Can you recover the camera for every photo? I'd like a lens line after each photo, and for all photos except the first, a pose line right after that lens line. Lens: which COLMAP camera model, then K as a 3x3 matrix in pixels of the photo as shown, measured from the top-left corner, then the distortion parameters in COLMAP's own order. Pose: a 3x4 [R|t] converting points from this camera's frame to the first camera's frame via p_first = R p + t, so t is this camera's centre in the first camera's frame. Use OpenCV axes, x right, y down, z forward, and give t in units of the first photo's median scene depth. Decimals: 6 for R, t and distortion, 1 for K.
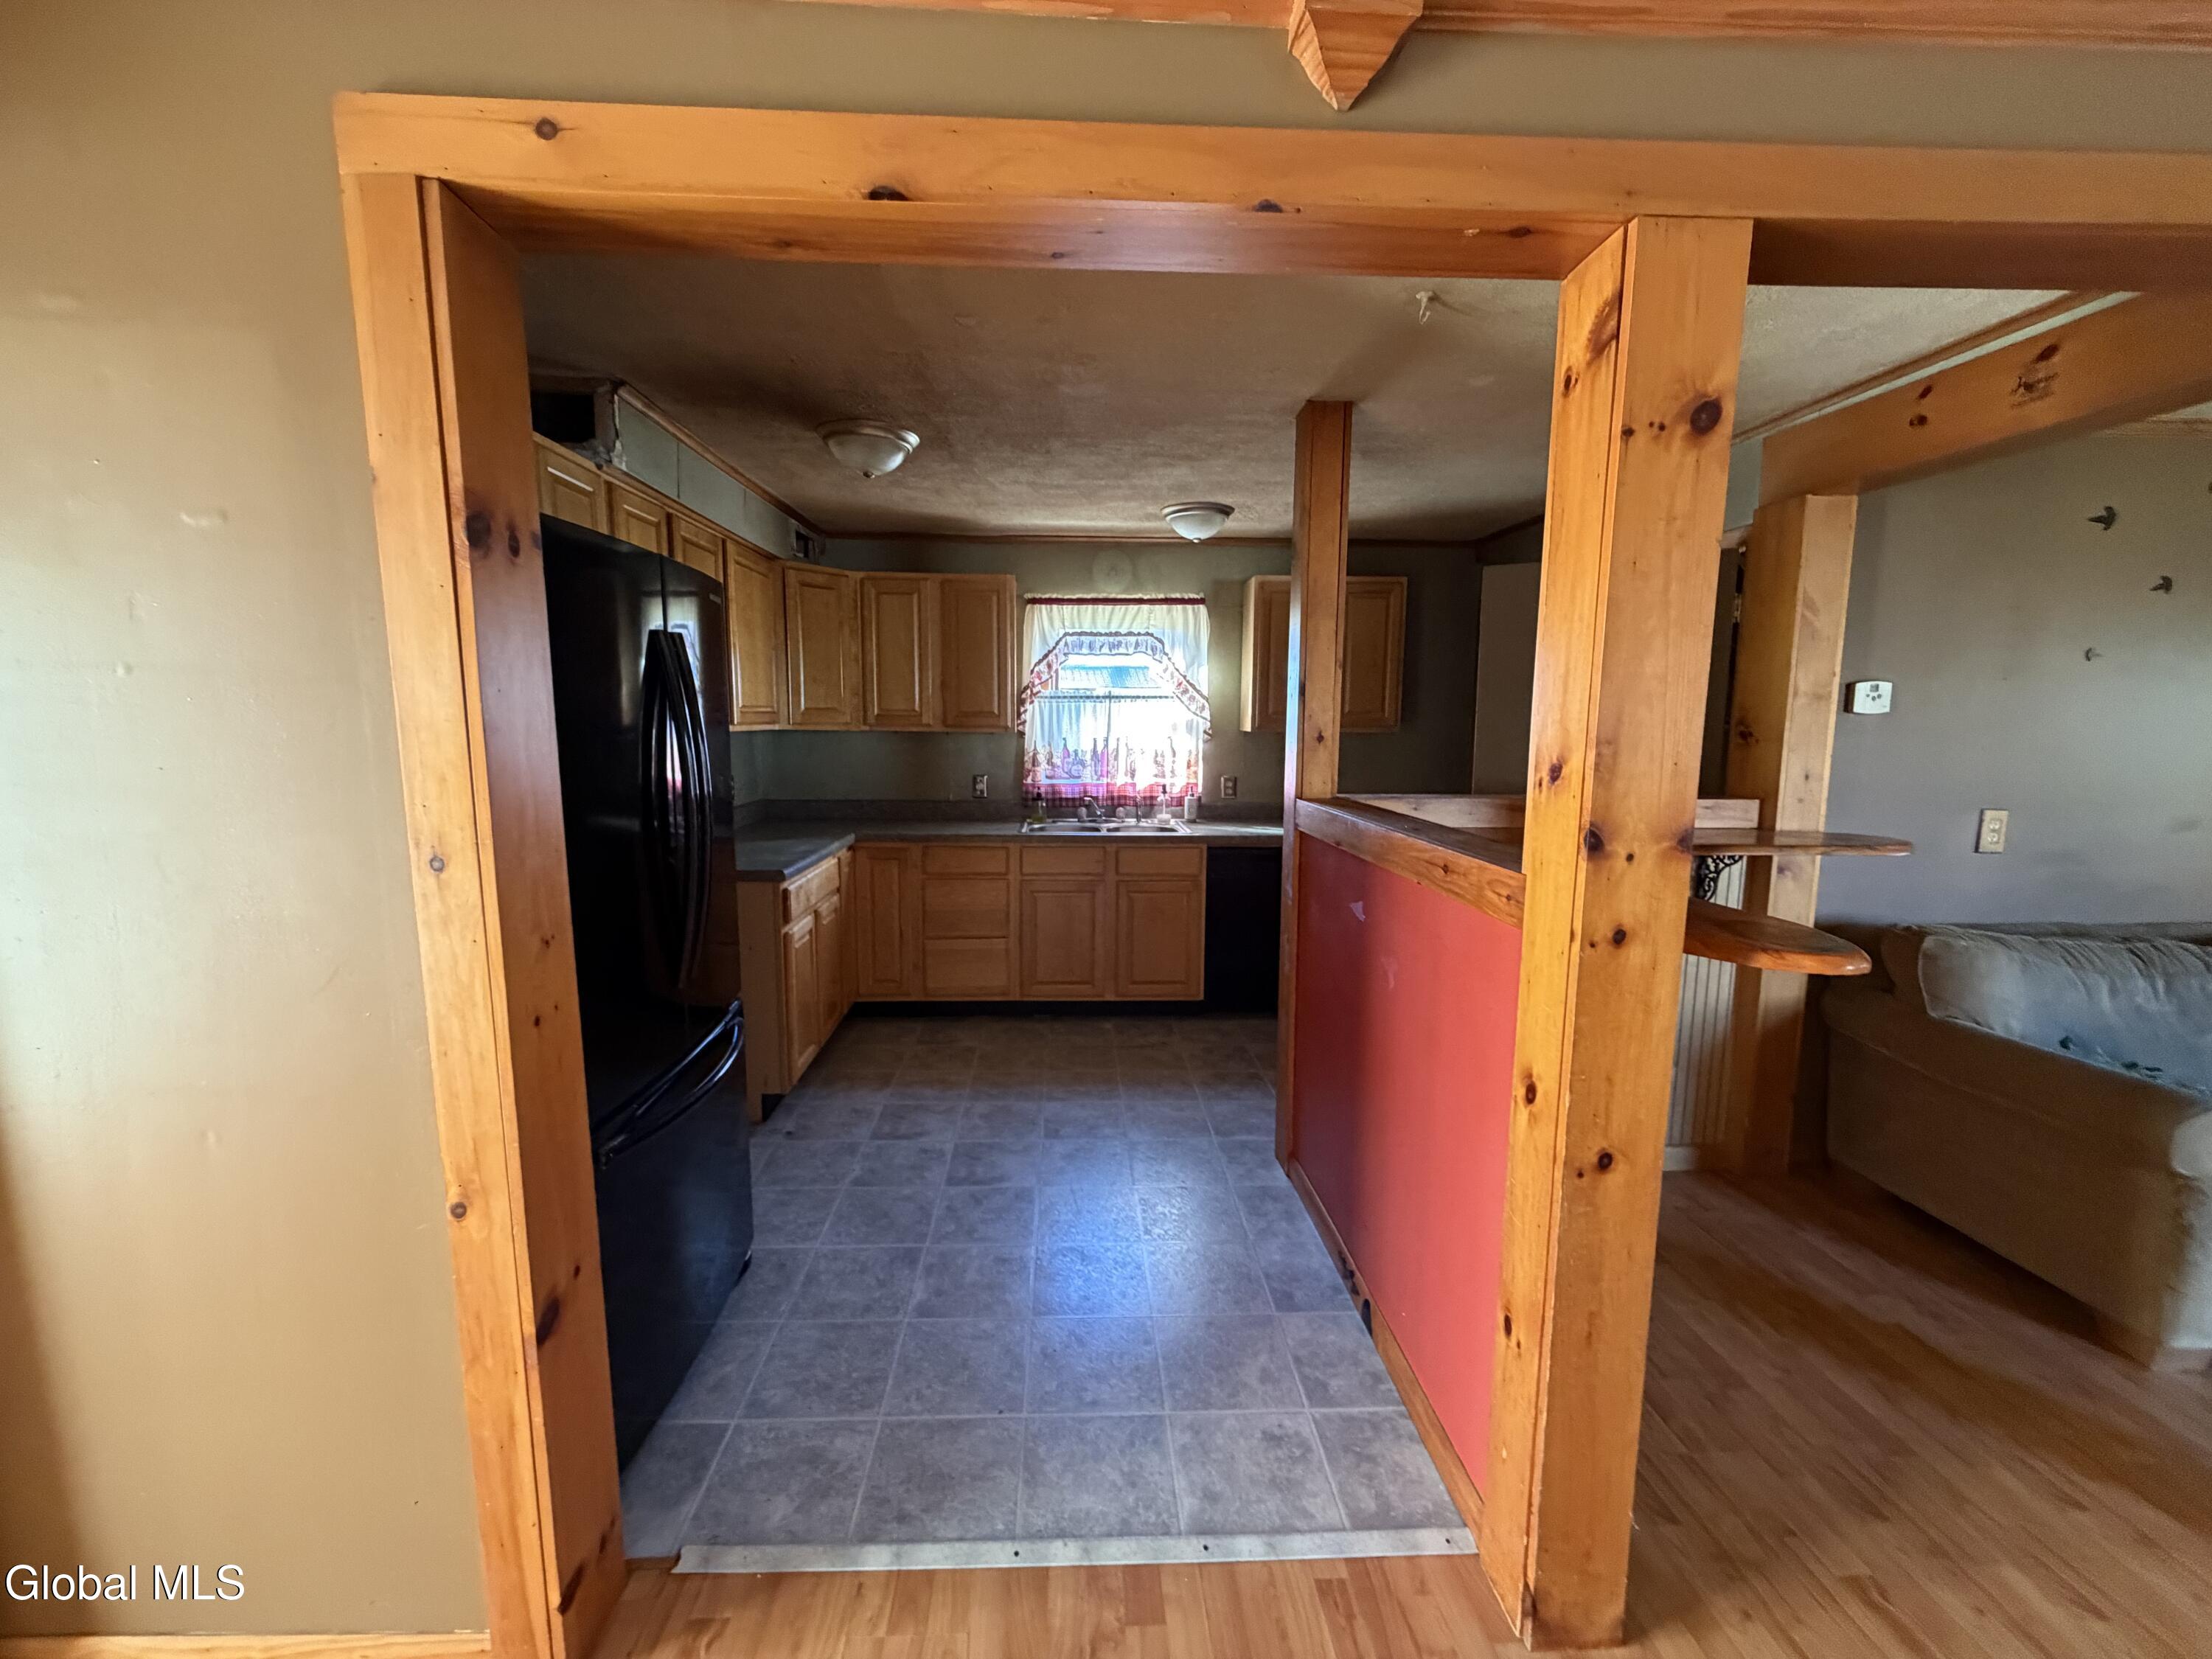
lens RADIAL K [[879.5, 0, 1097.6], [0, 879.5, 828.3], [0, 0, 1]] dist [0.000252, -0.000277]
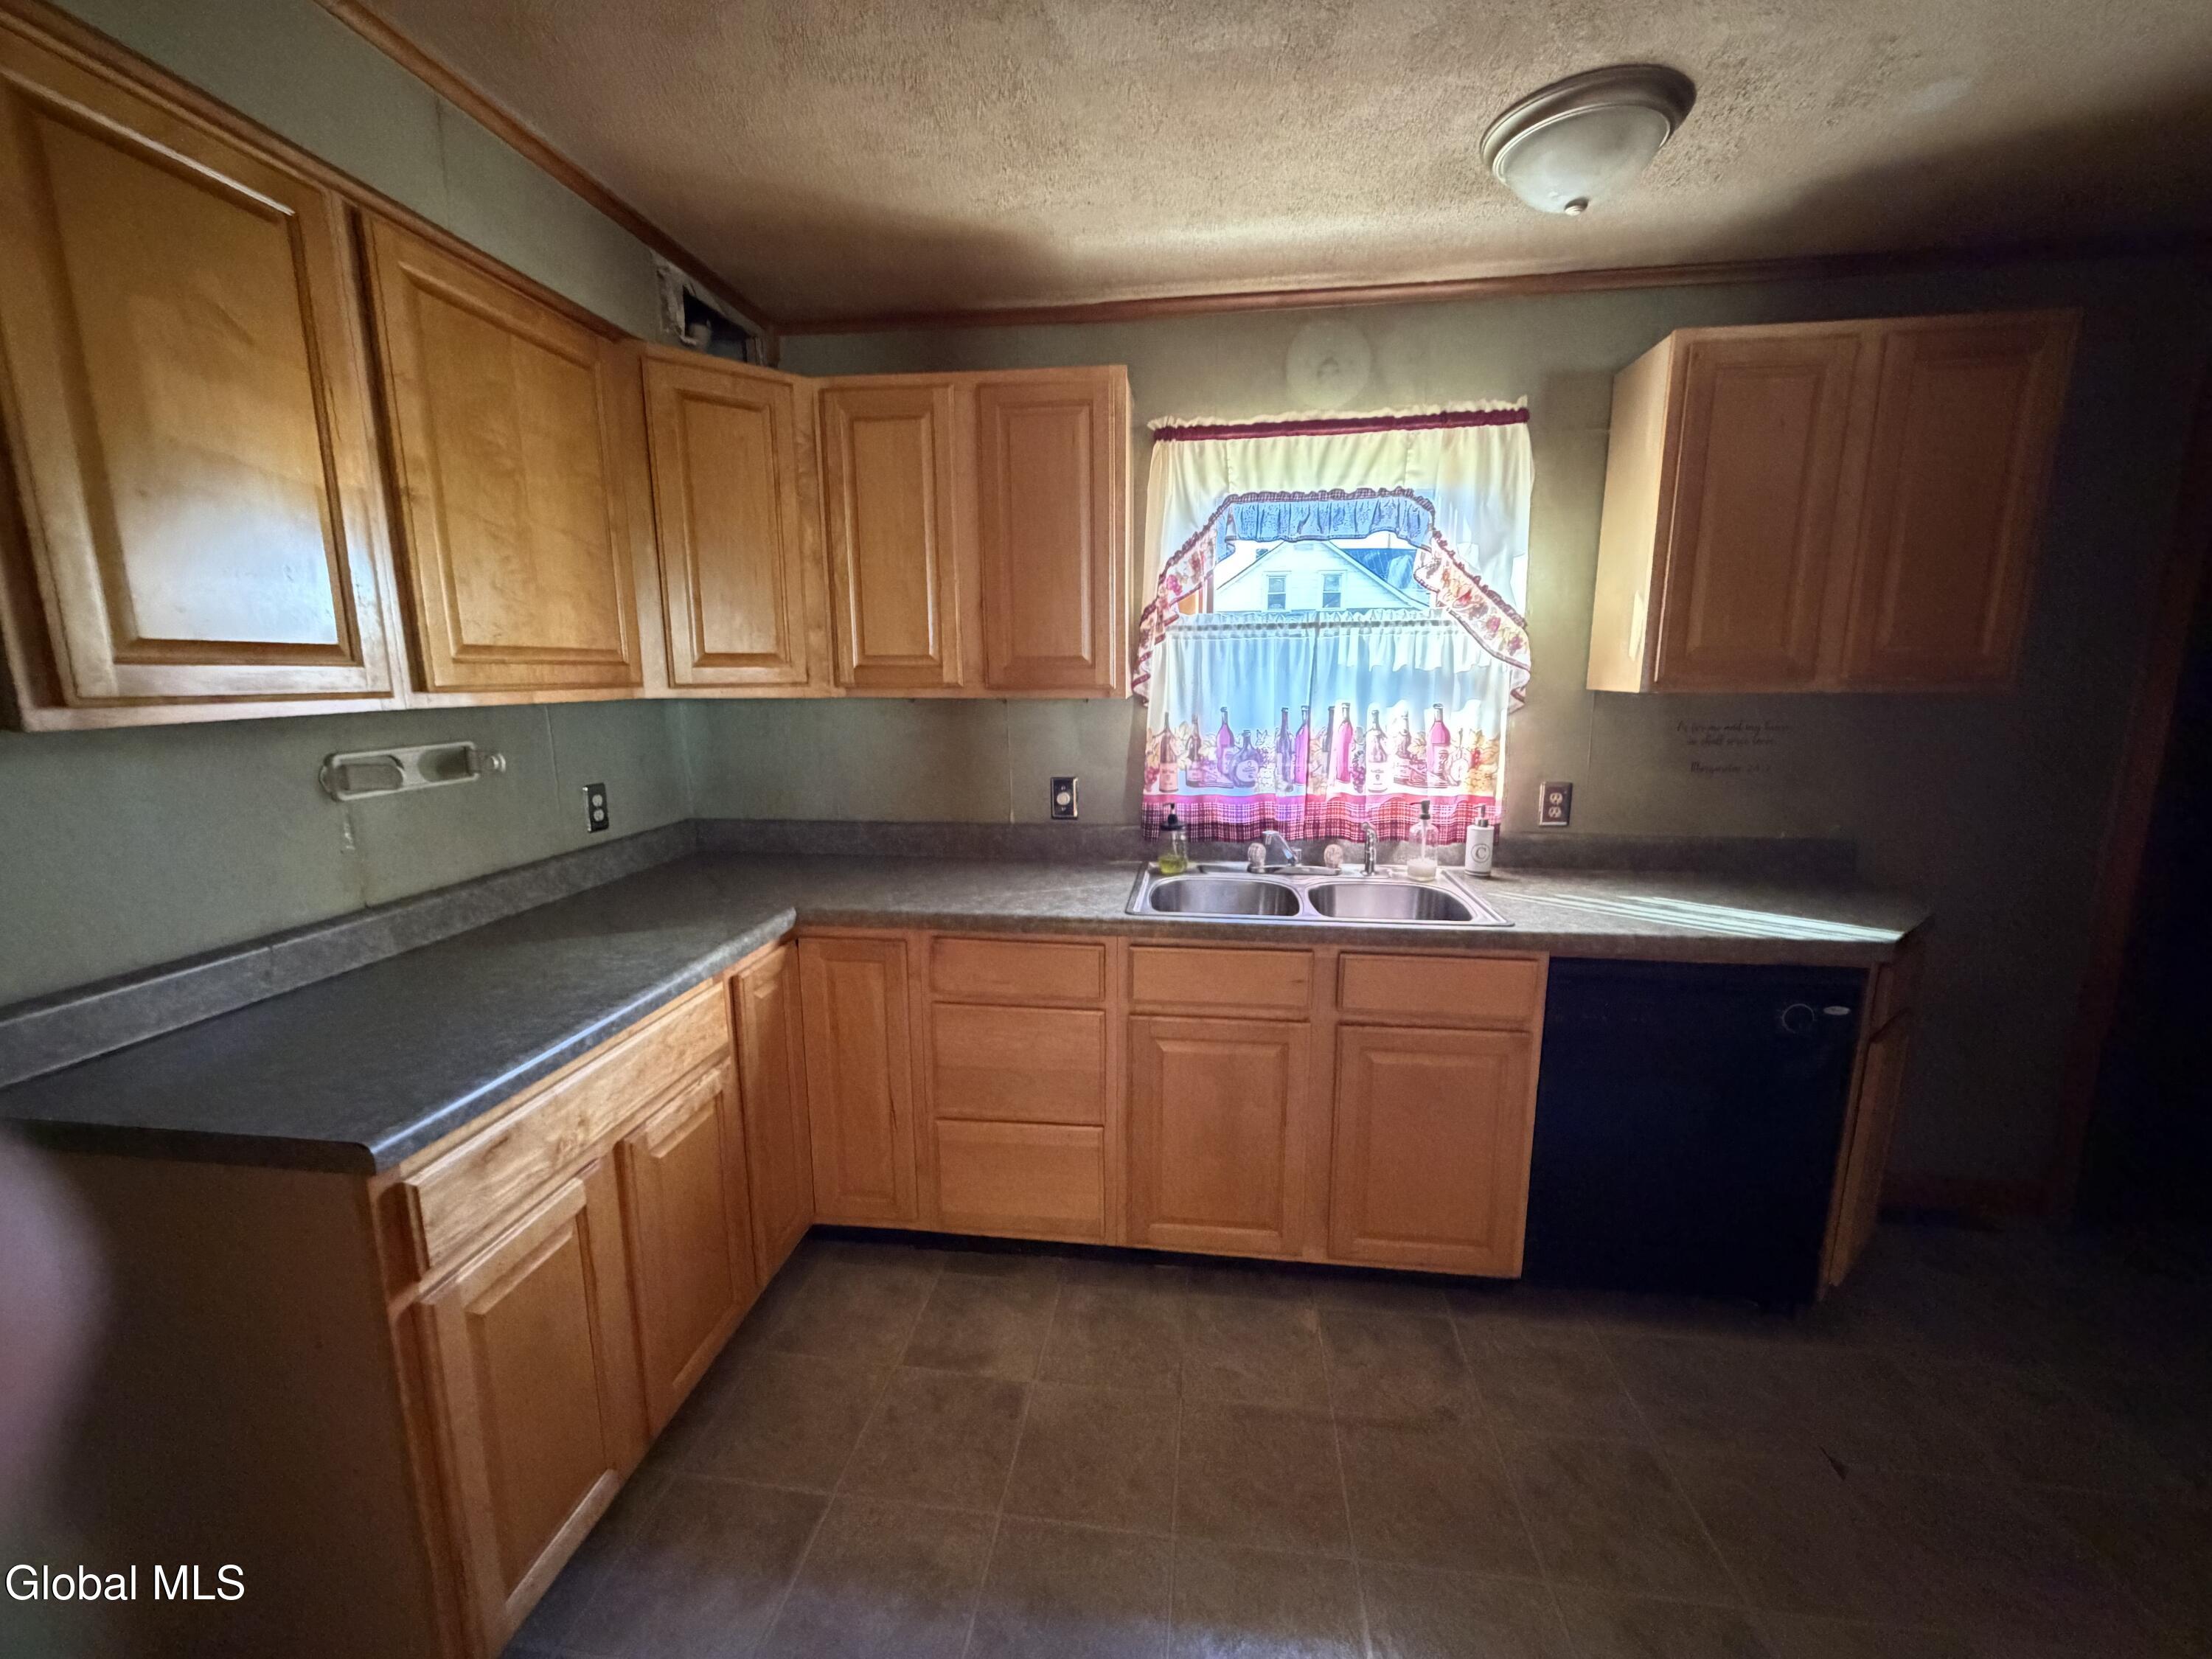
lens RADIAL K [[879.5, 0, 1097.6], [0, 879.5, 828.3], [0, 0, 1]] dist [0.000252, -0.000277]
pose [[0.986234, 0.016745, -0.164507, -0.025891], [-0.008304, 0.998620, 0.051861, -0.060953], [0.165148, -0.049781, 0.985012, 0.499946]]
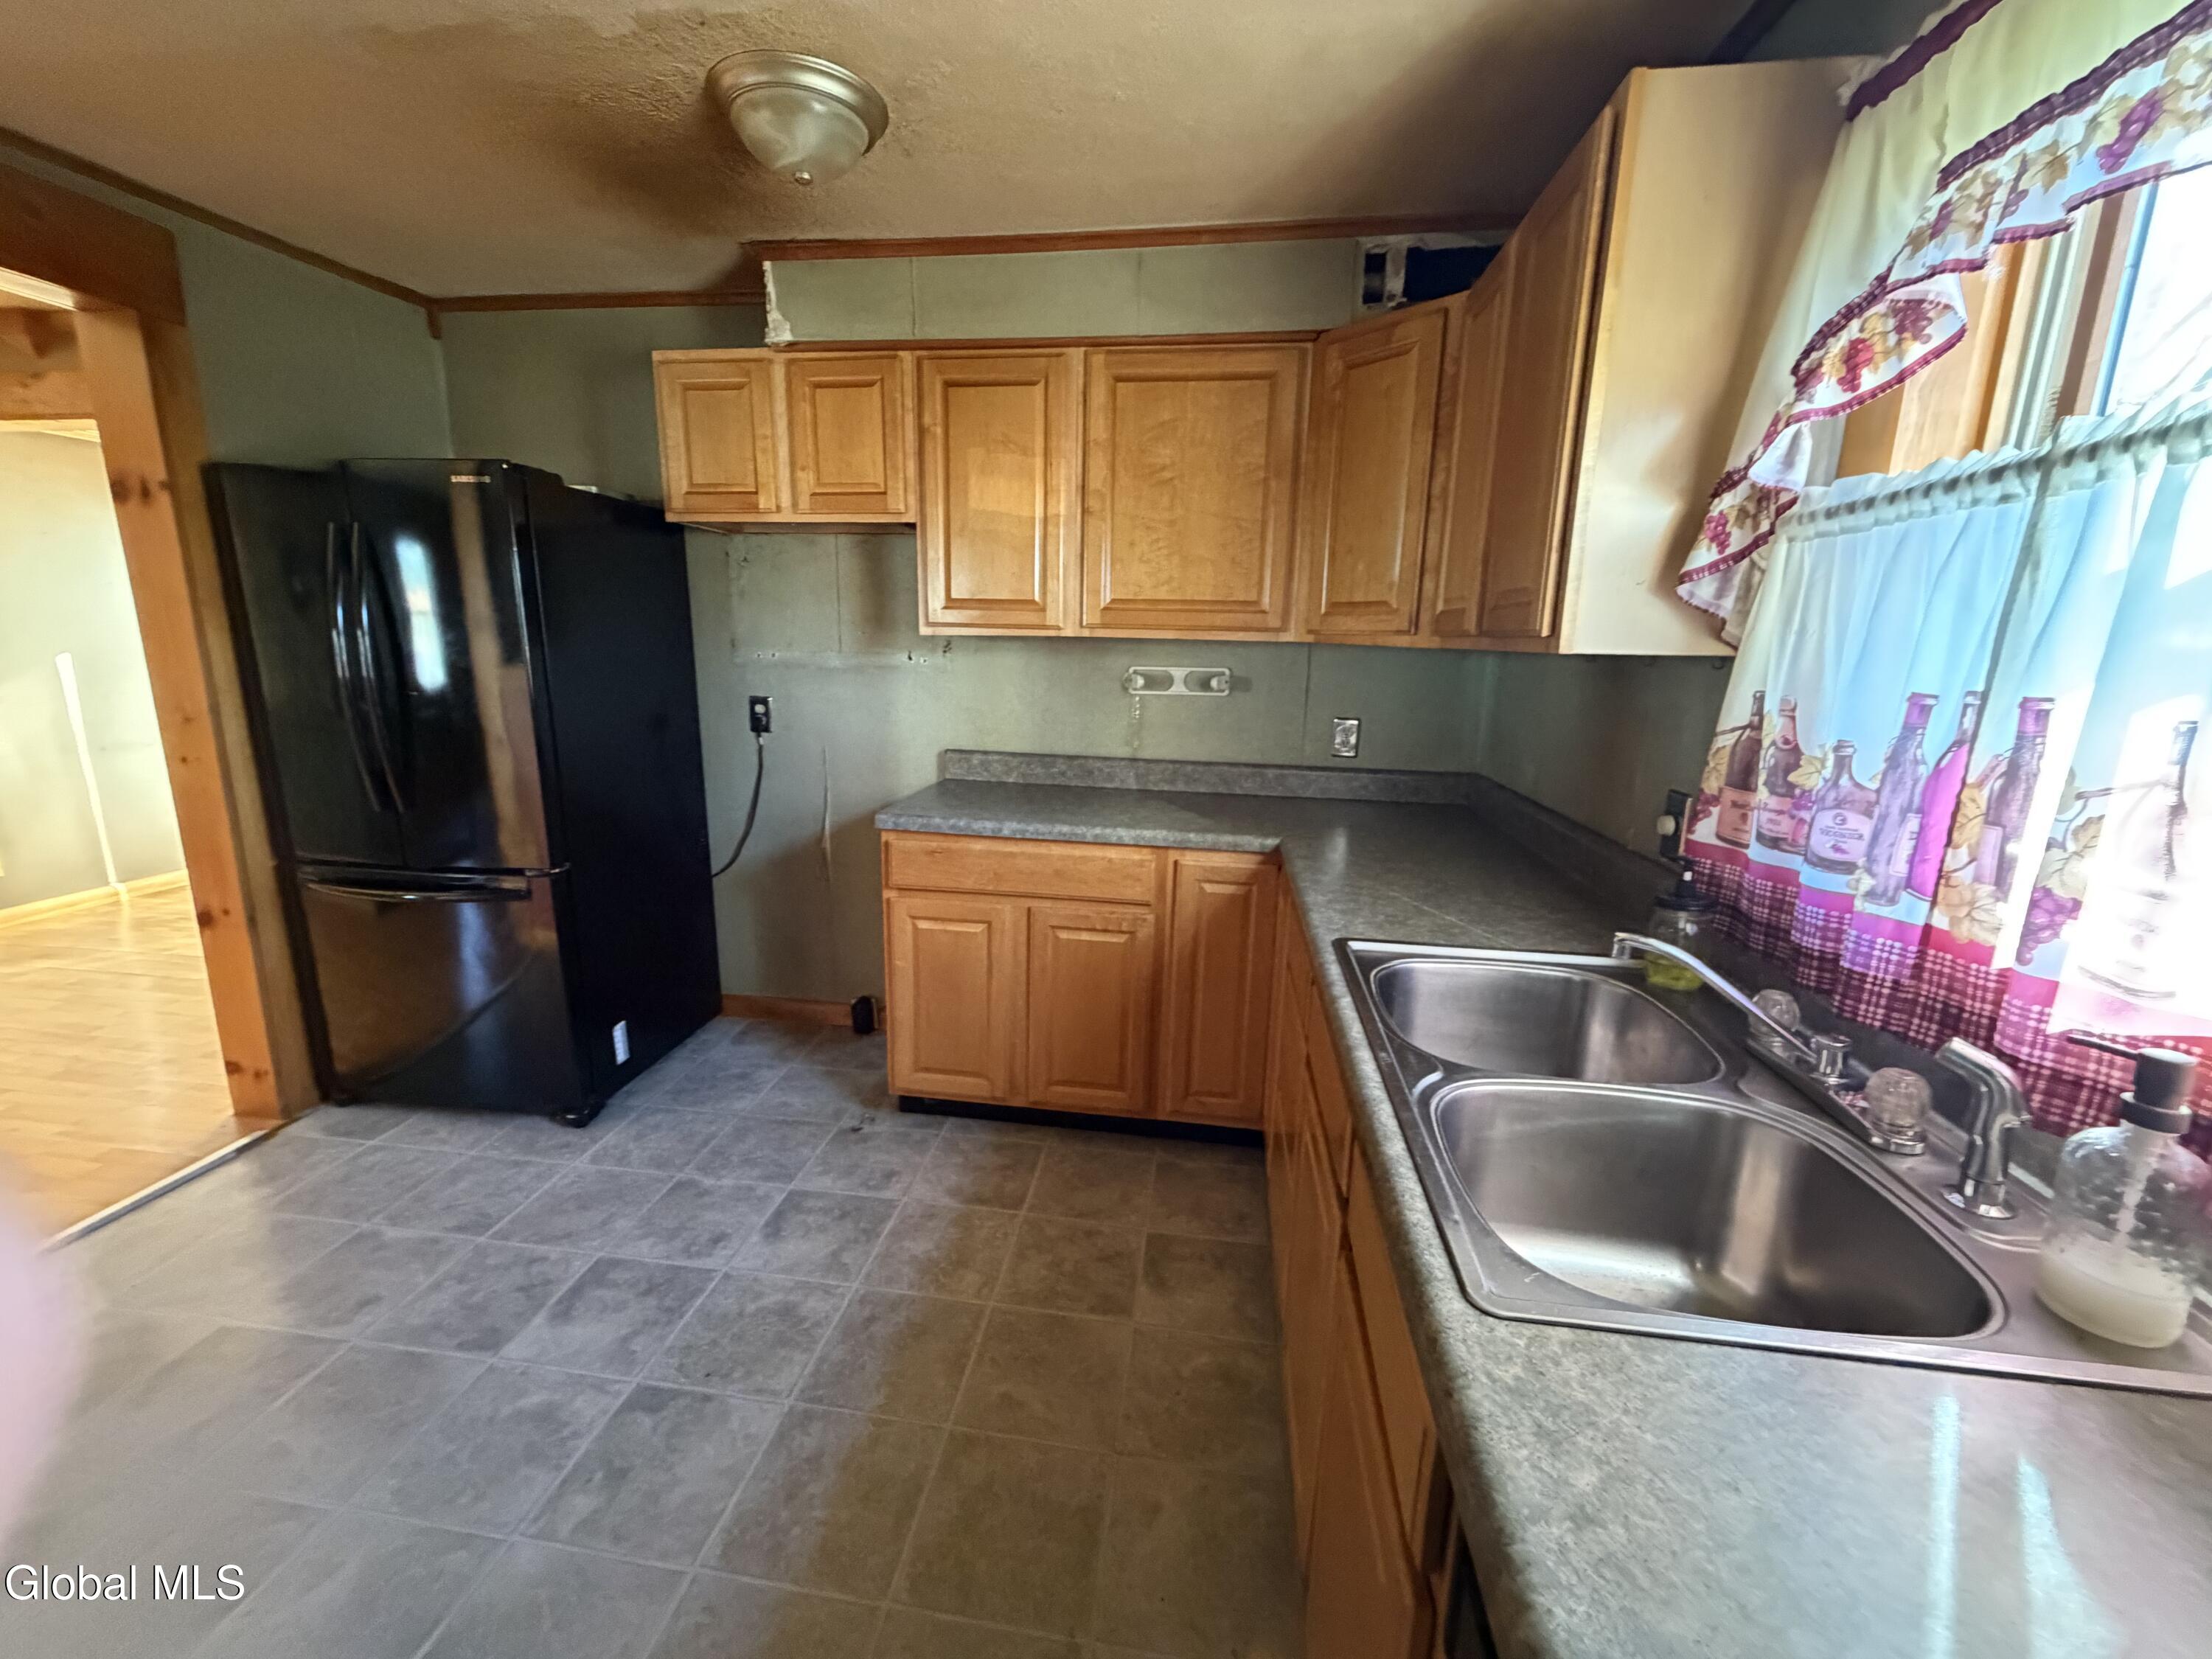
lens RADIAL K [[879.5, 0, 1097.6], [0, 879.5, 828.3], [0, 0, 1]] dist [0.000252, -0.000277]
pose [[-0.174451, 0.196076, -0.964946, 0.236981], [-0.145252, 0.964128, 0.222170, -0.094035], [0.973894, 0.178919, -0.139712, 0.888257]]
